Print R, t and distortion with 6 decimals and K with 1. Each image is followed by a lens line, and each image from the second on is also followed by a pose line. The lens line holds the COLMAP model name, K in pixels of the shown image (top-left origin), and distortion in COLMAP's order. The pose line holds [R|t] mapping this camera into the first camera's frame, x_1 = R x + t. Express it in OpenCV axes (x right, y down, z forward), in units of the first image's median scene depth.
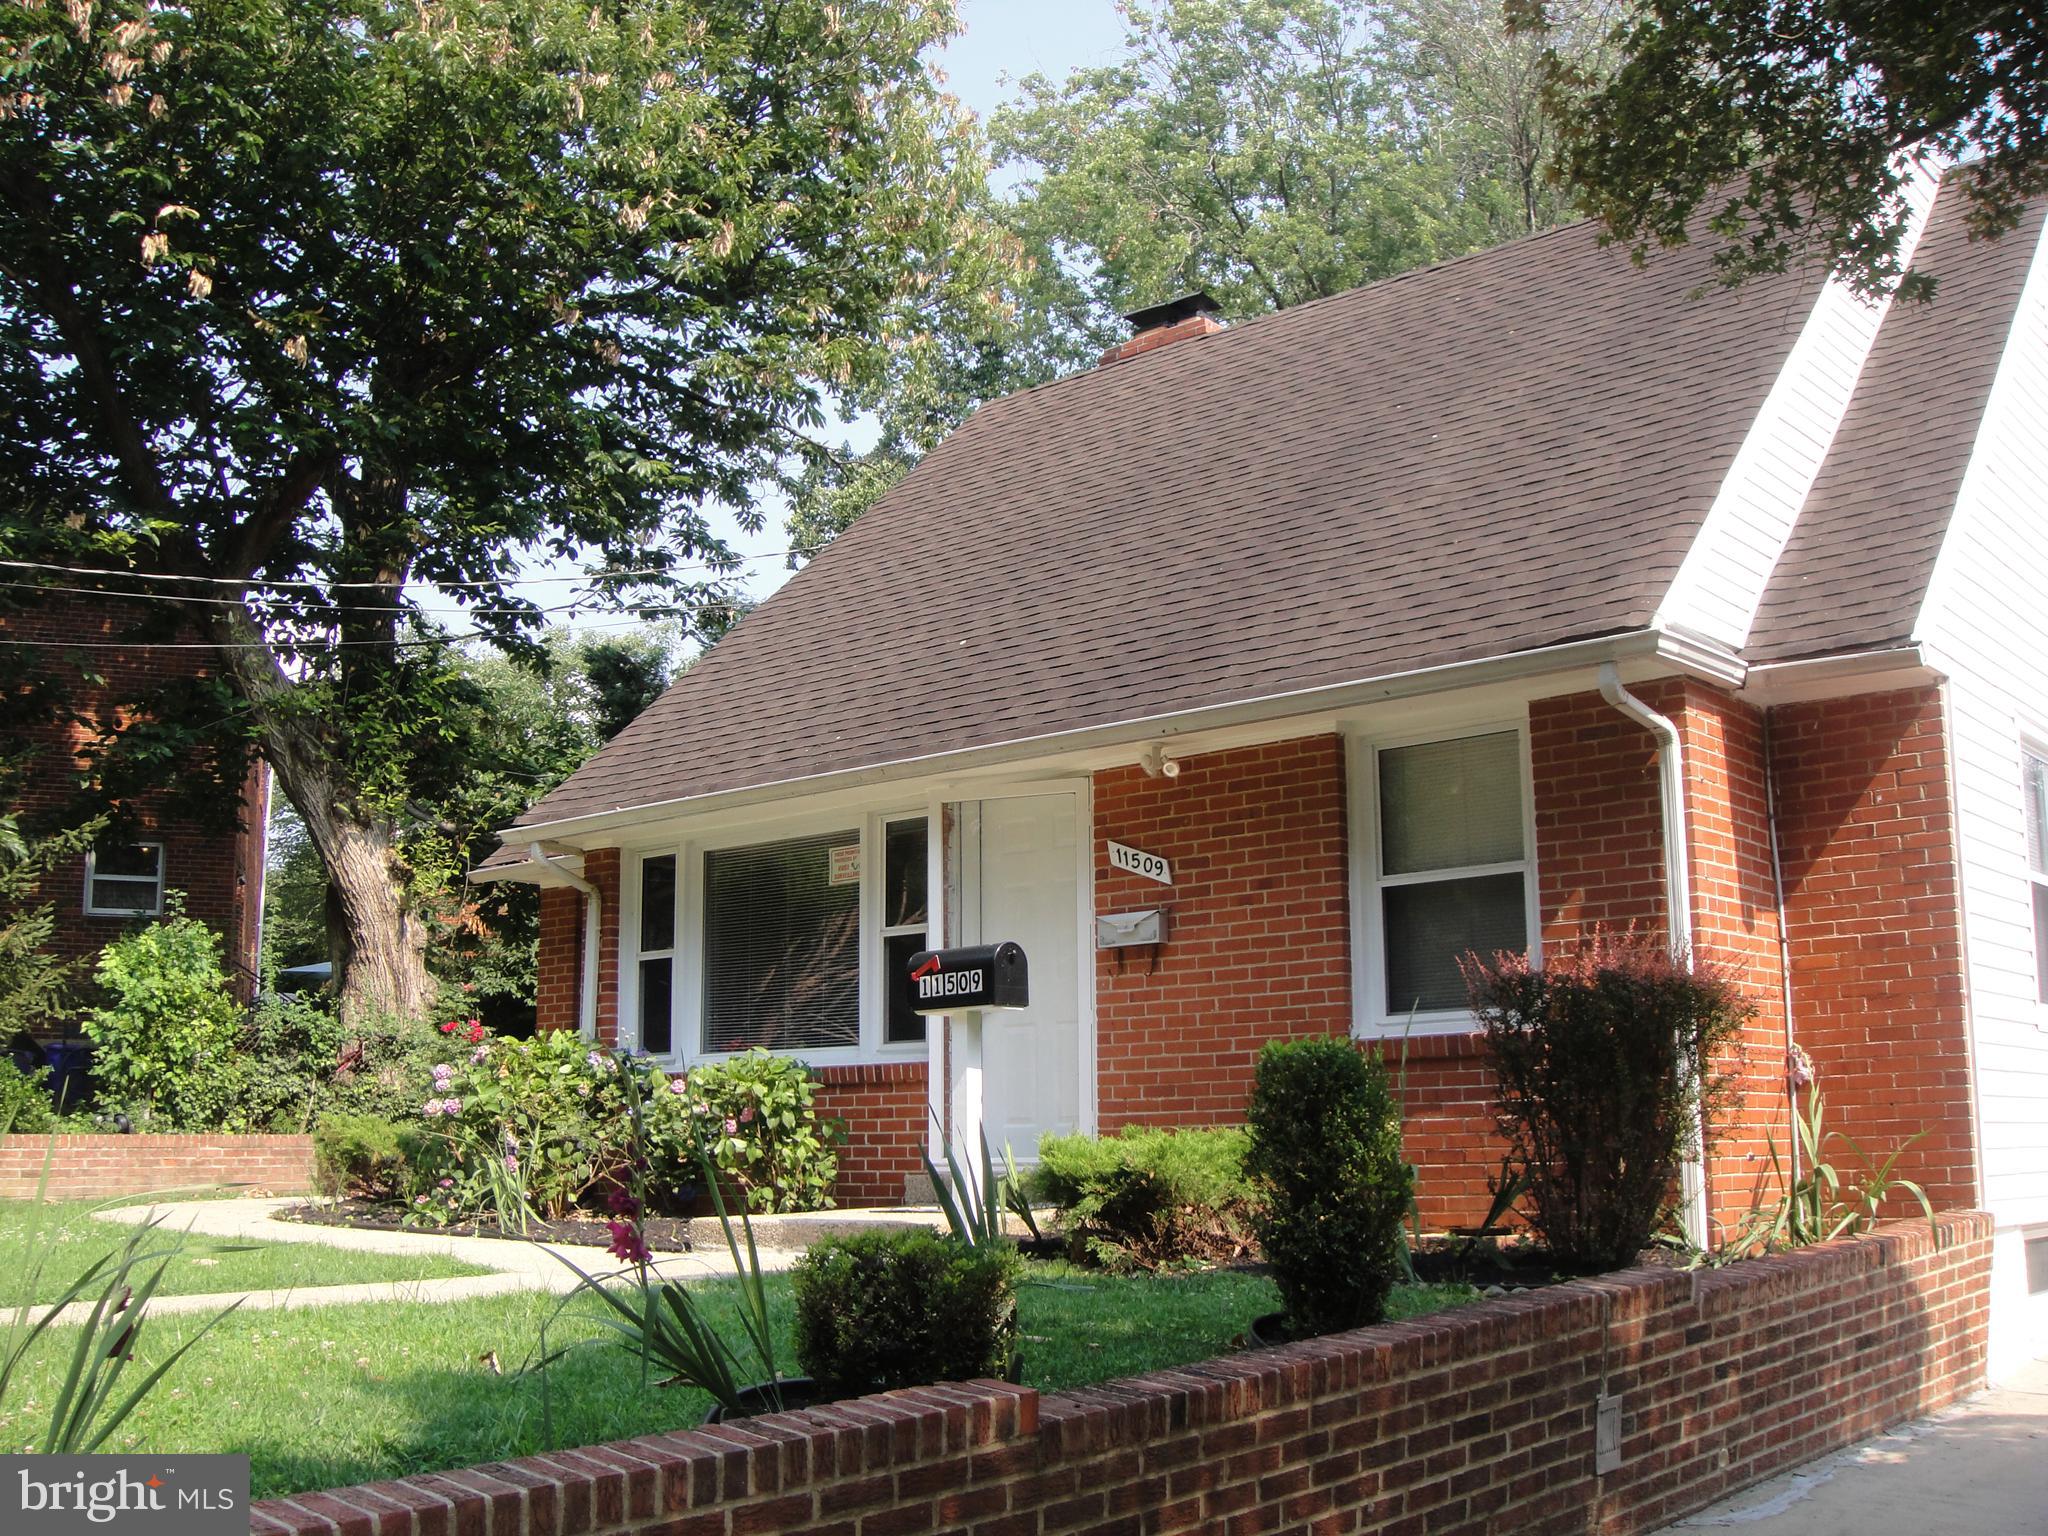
lens RADIAL K [[2116.3, 0, 997.6], [0, 2116.3, 803.6], [0, 0, 1]] dist [-0.136812, 0.000000]
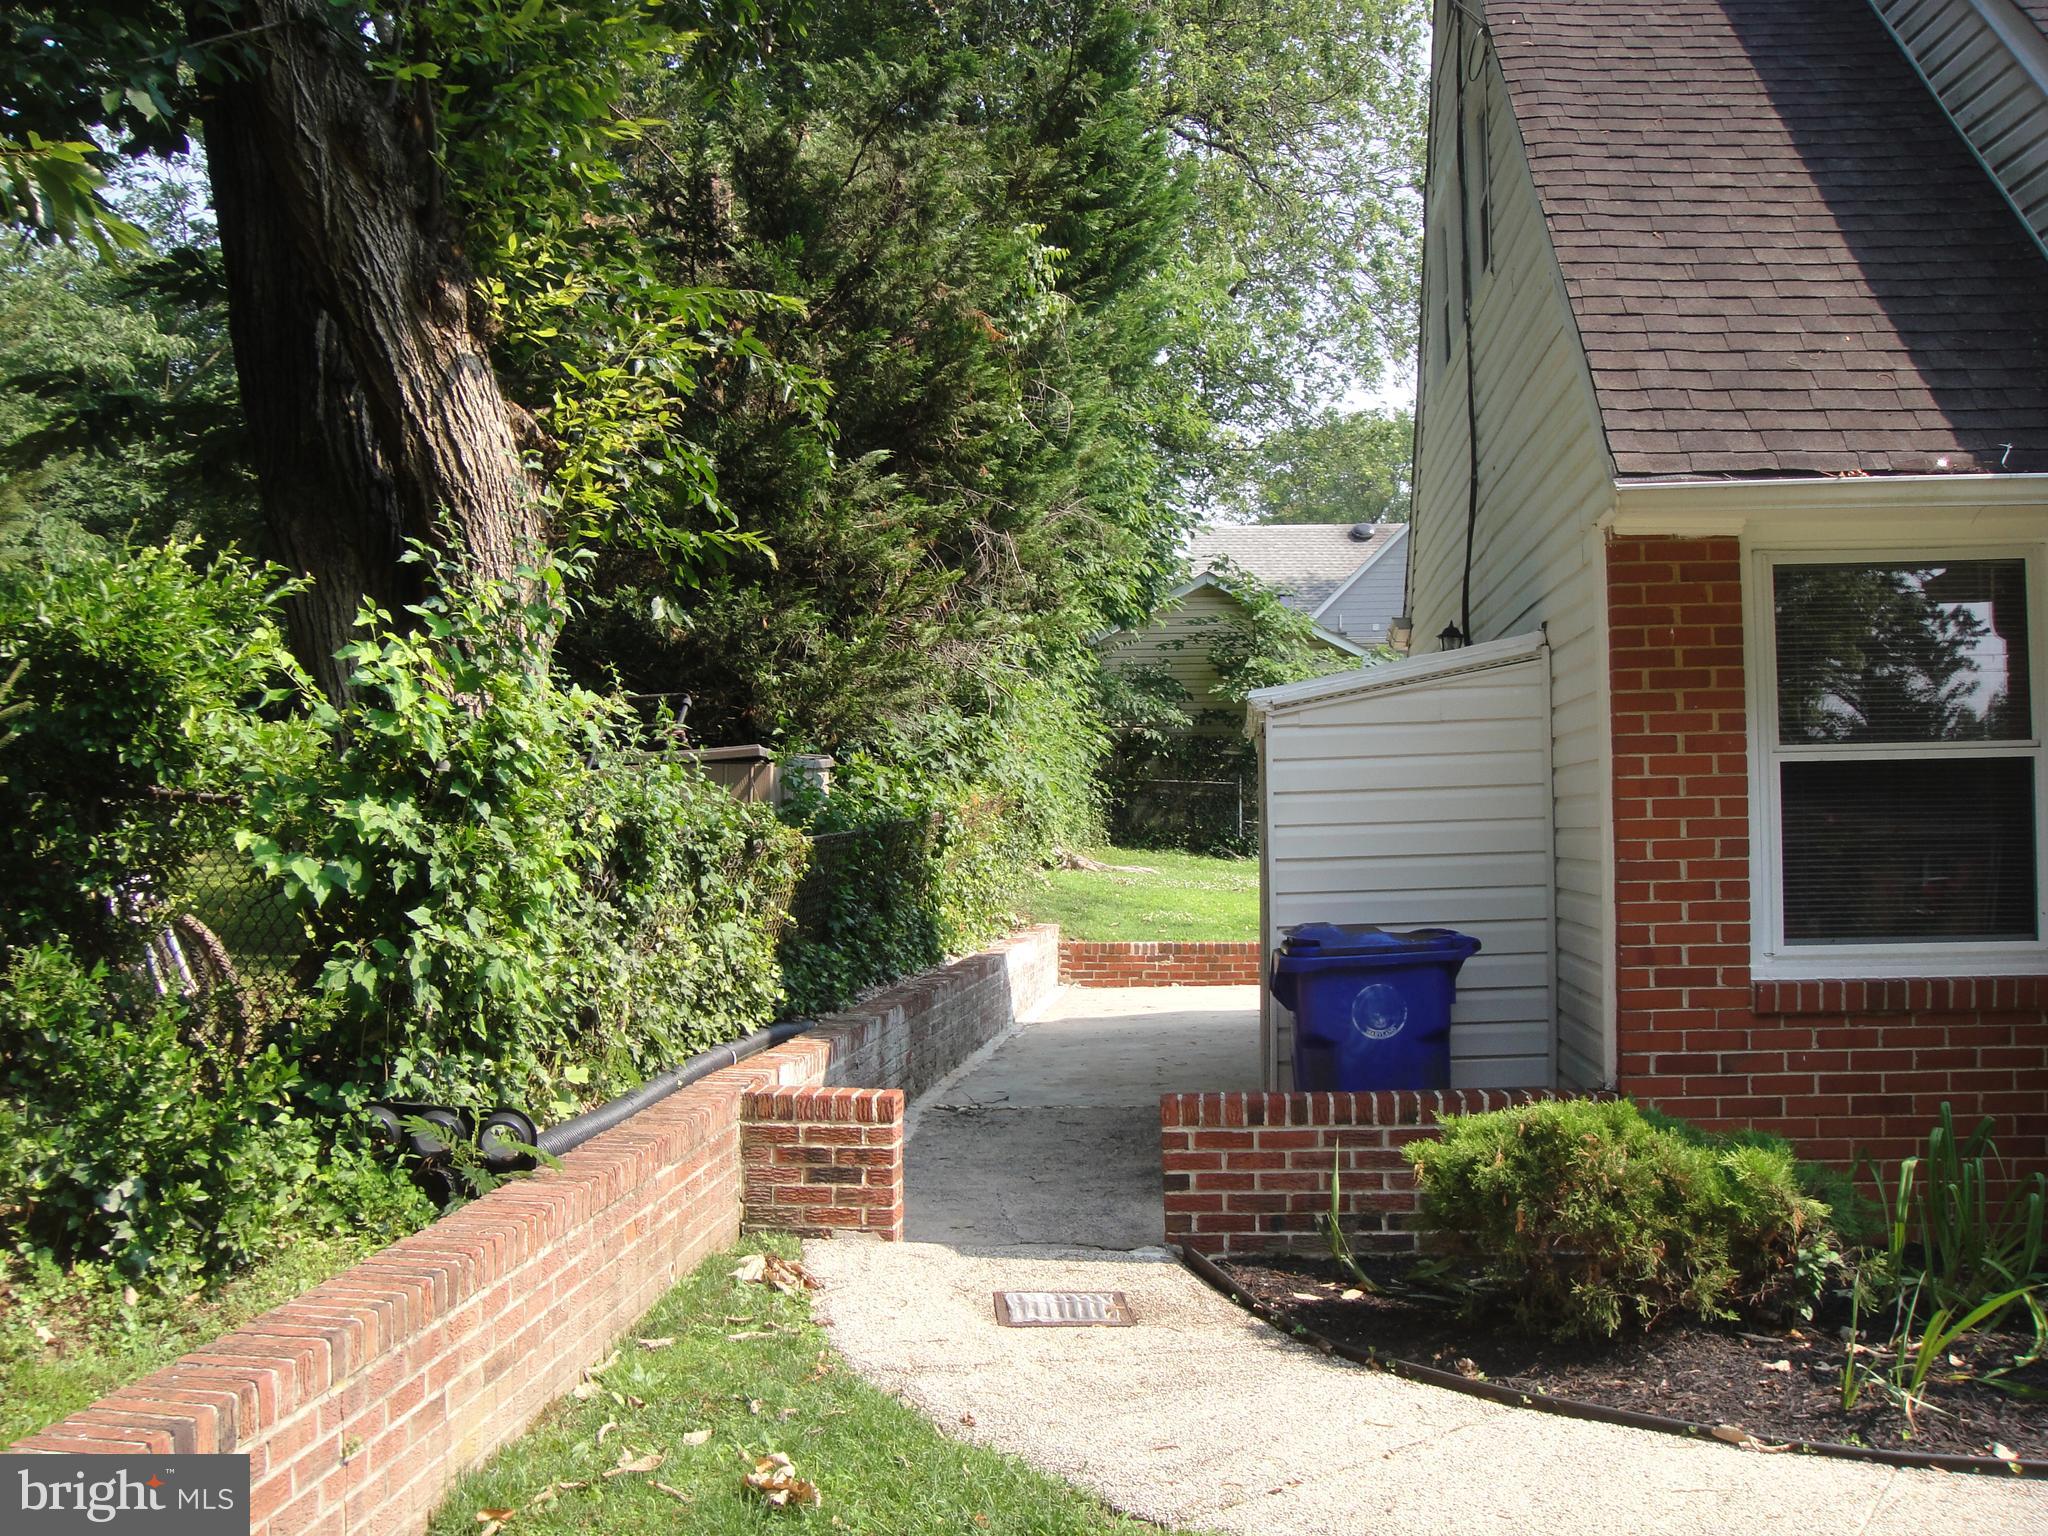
lens RADIAL K [[2116.3, 0, 1021.3], [0, 2116.3, 754.3], [0, 0, 1]] dist [-0.136812, 0.000000]
pose [[0.819351, 0.022130, 0.572866, -0.812972], [-0.090134, 0.991800, 0.090602, 0.082512], [-0.566163, -0.125869, 0.814627, 1.013335]]
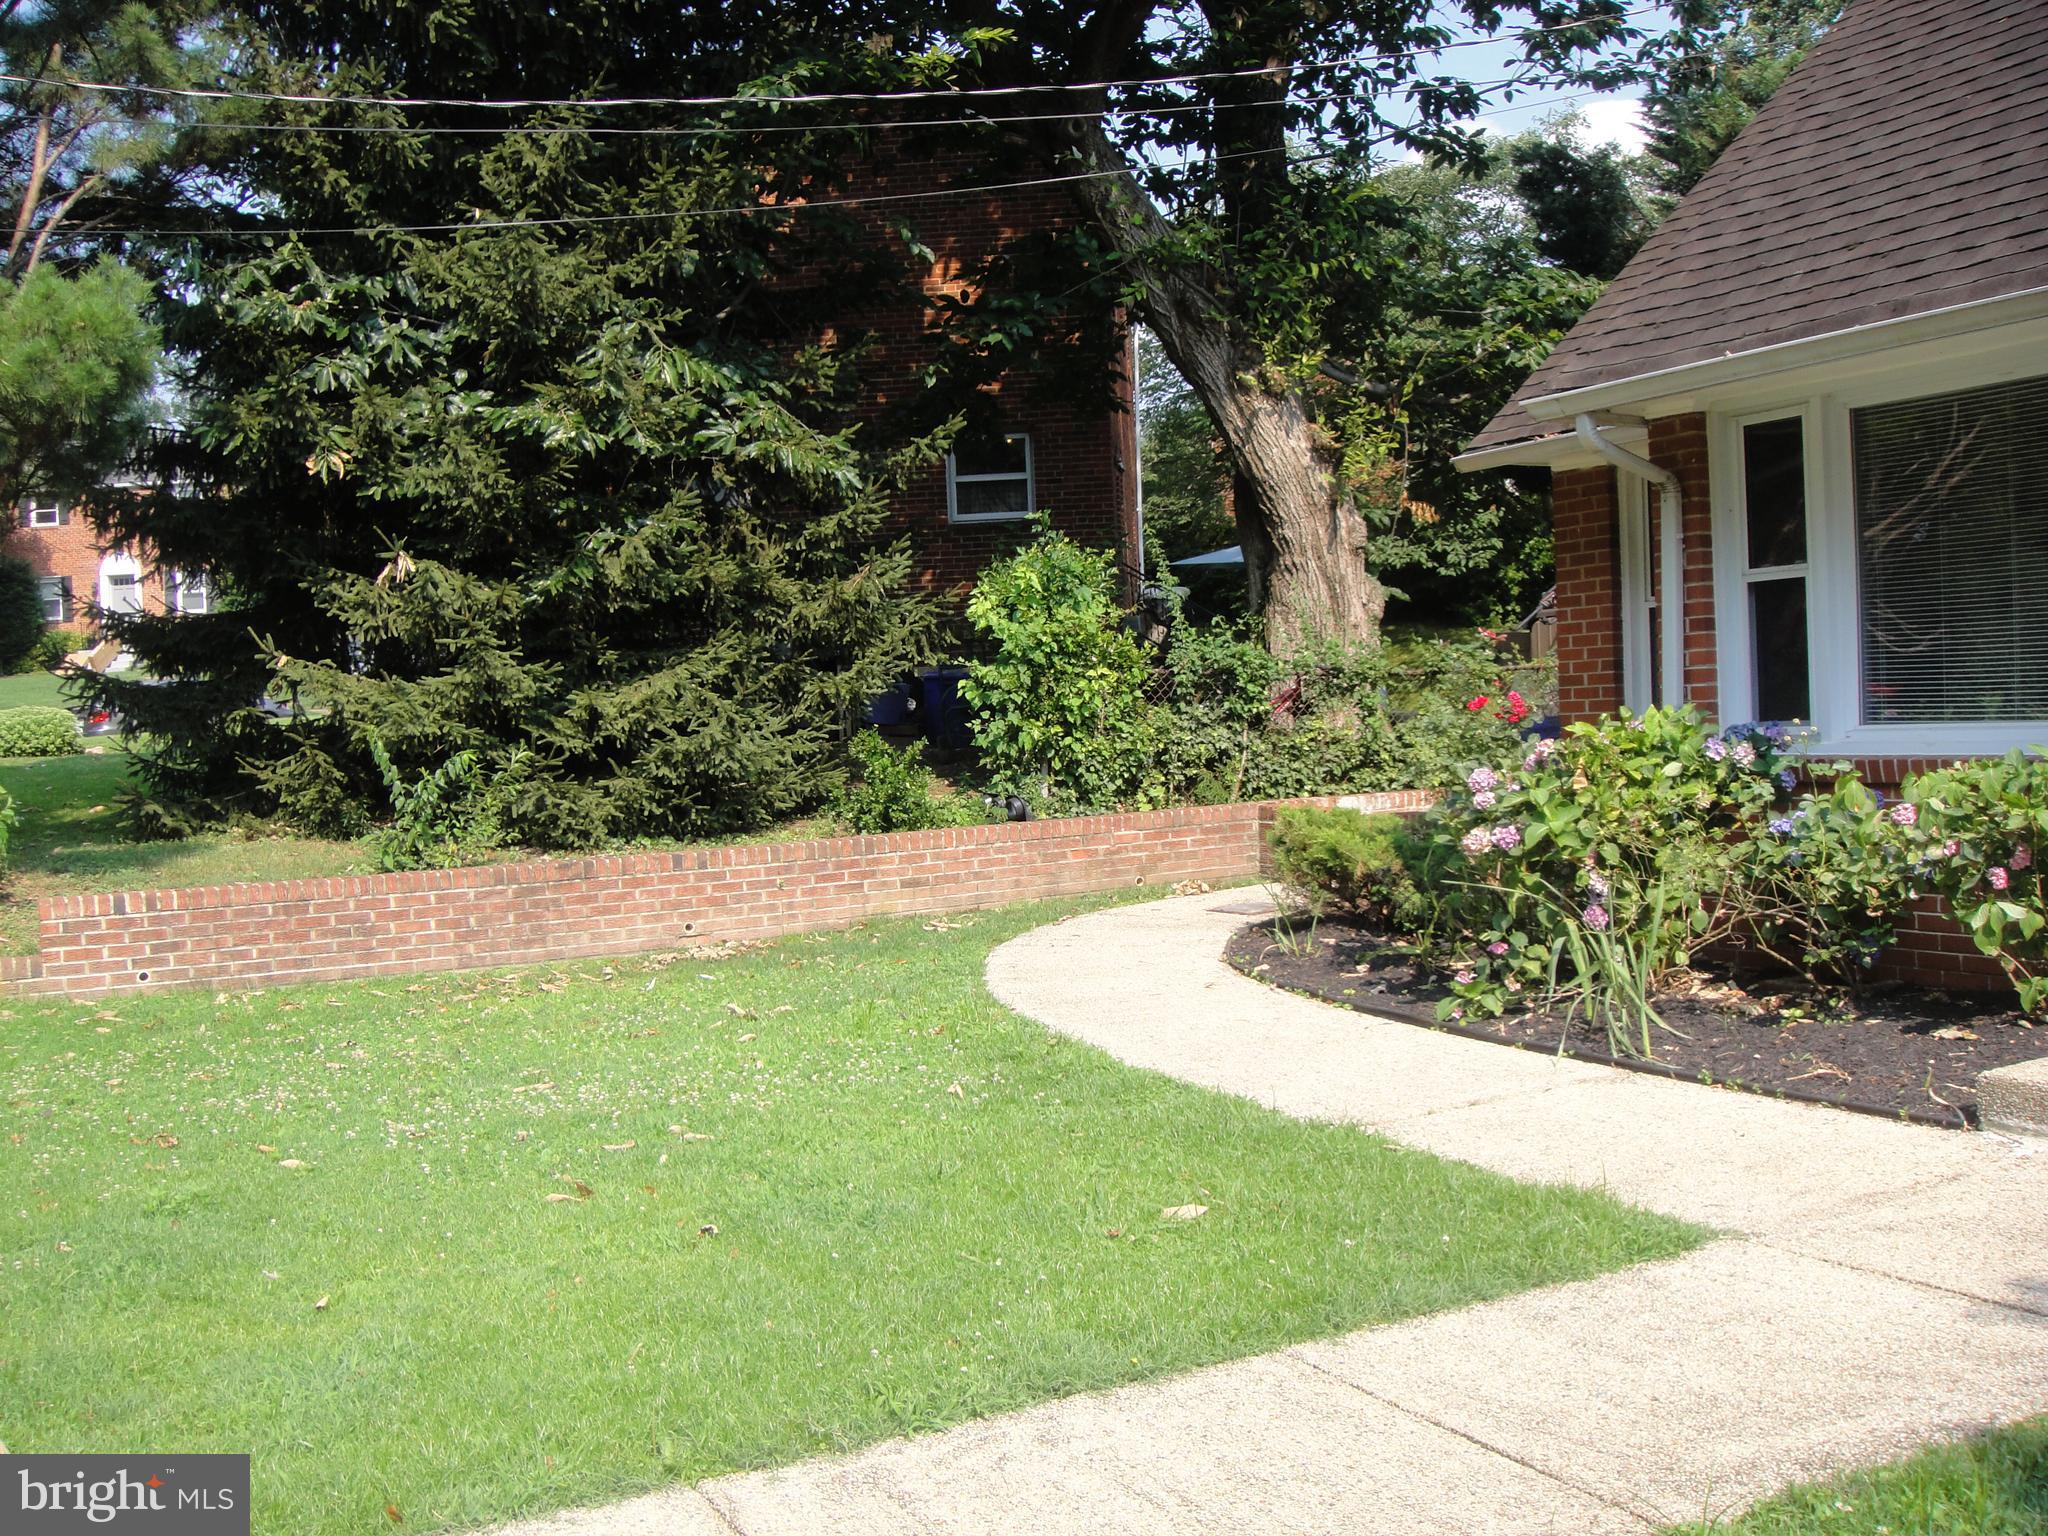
lens RADIAL K [[2116.3, 0, 990.3], [0, 2116.3, 842.0], [0, 0, 1]] dist [-0.136812, 0.000000]
pose [[0.917695, -0.010410, -0.397149, -0.161922], [0.103404, 0.971461, 0.213474, -0.011437], [0.383593, -0.236971, 0.892581, 0.386426]]
